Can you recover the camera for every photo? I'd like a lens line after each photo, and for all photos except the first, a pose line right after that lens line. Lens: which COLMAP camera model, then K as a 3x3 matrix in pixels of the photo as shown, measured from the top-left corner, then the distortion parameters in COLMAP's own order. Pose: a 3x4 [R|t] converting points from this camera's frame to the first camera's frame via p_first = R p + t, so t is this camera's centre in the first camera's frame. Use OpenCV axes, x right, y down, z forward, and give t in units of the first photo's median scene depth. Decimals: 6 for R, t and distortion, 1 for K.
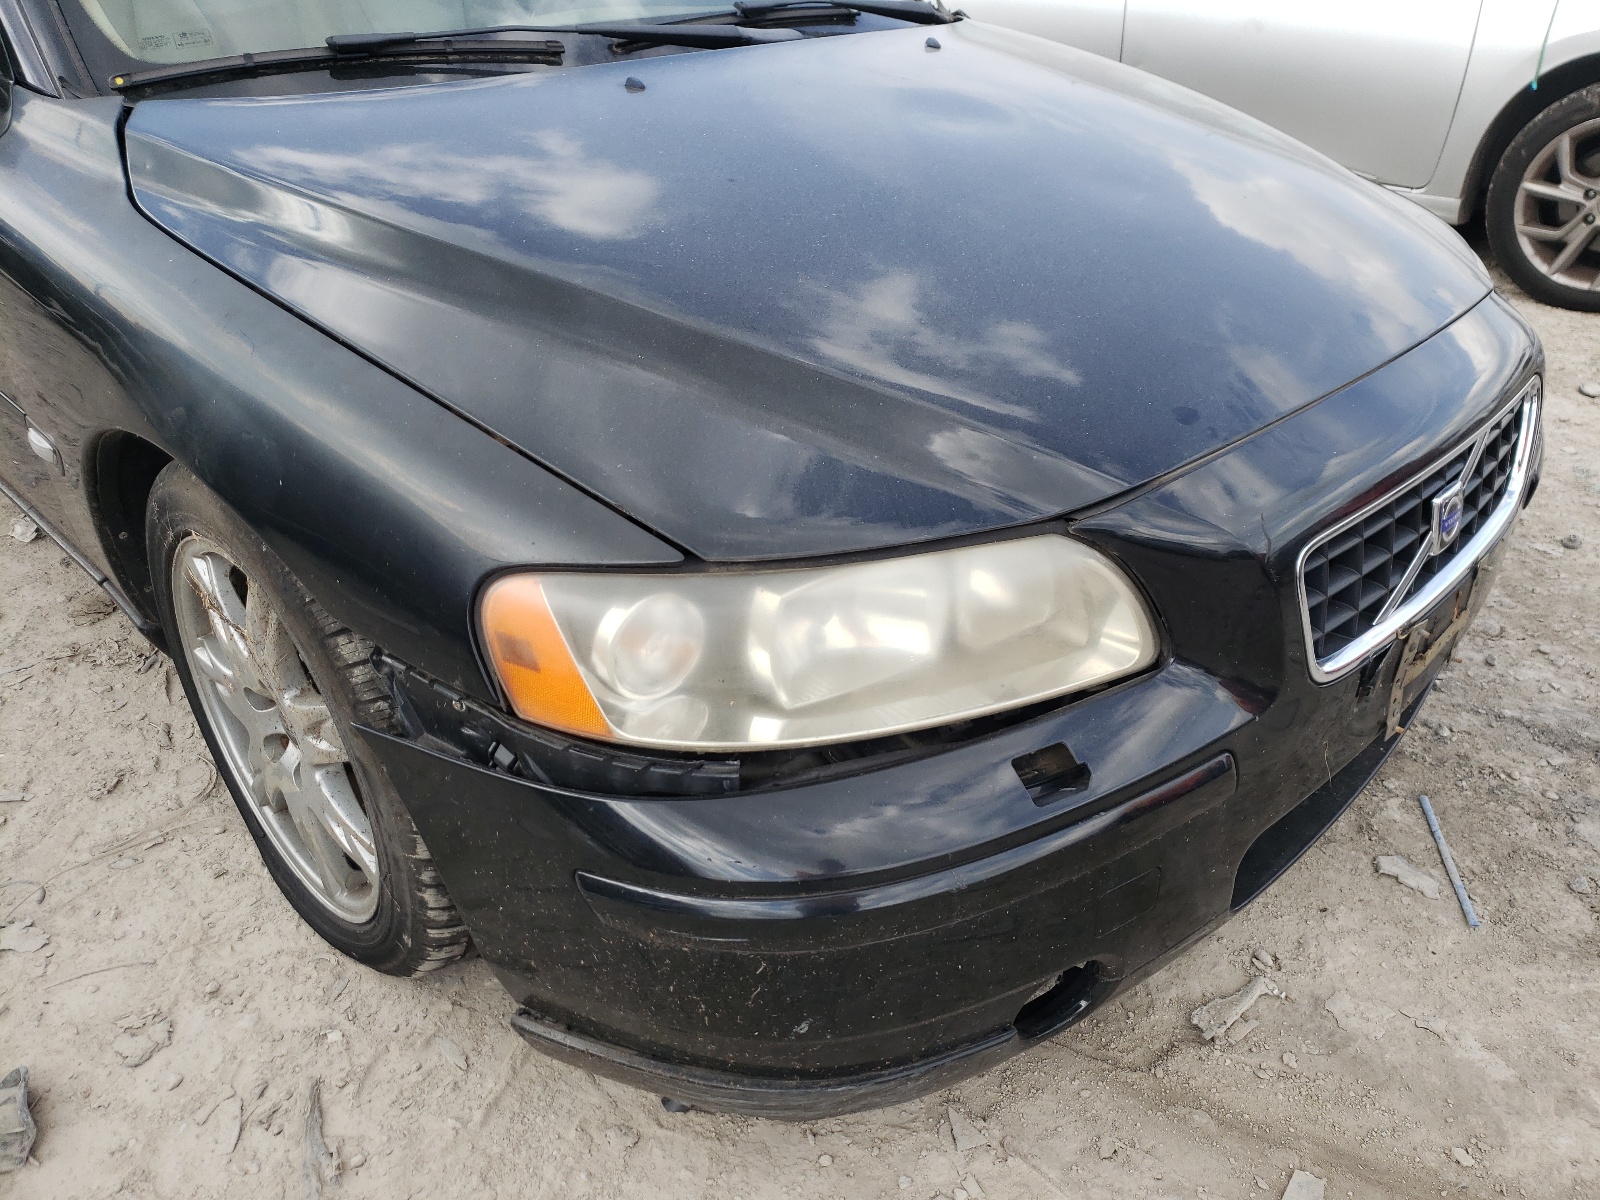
lens RADIAL K [[1337.4, 0, 811.9], [0, 1337.4, 601.5], [0, 0, 1]] dist [0.027181, -0.016743]
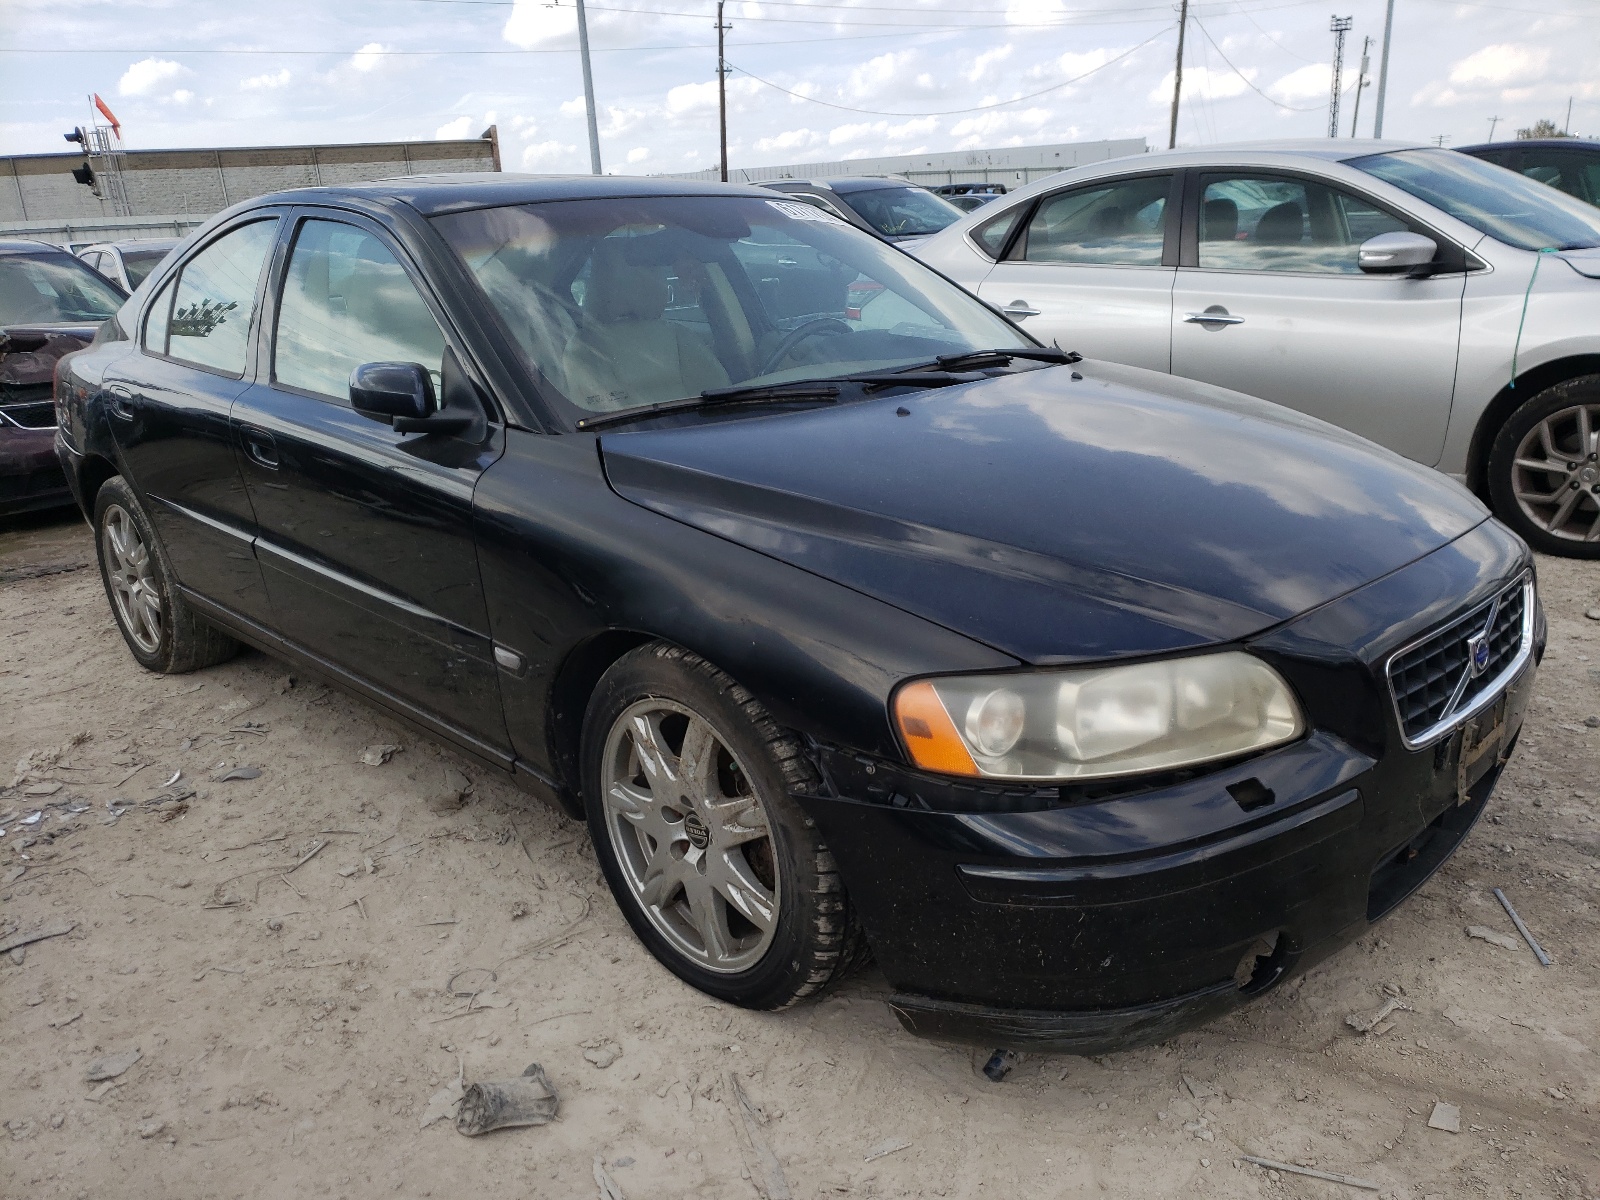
lens RADIAL K [[1337.4, 0, 791.4], [0, 1337.4, 599.8], [0, 0, 1]] dist [0.027181, -0.016743]
pose [[0.998537, -0.038796, -0.037669, -0.228923], [0.029167, 0.972999, -0.228958, 0.192734], [0.045535, 0.227525, 0.972707, -0.496152]]
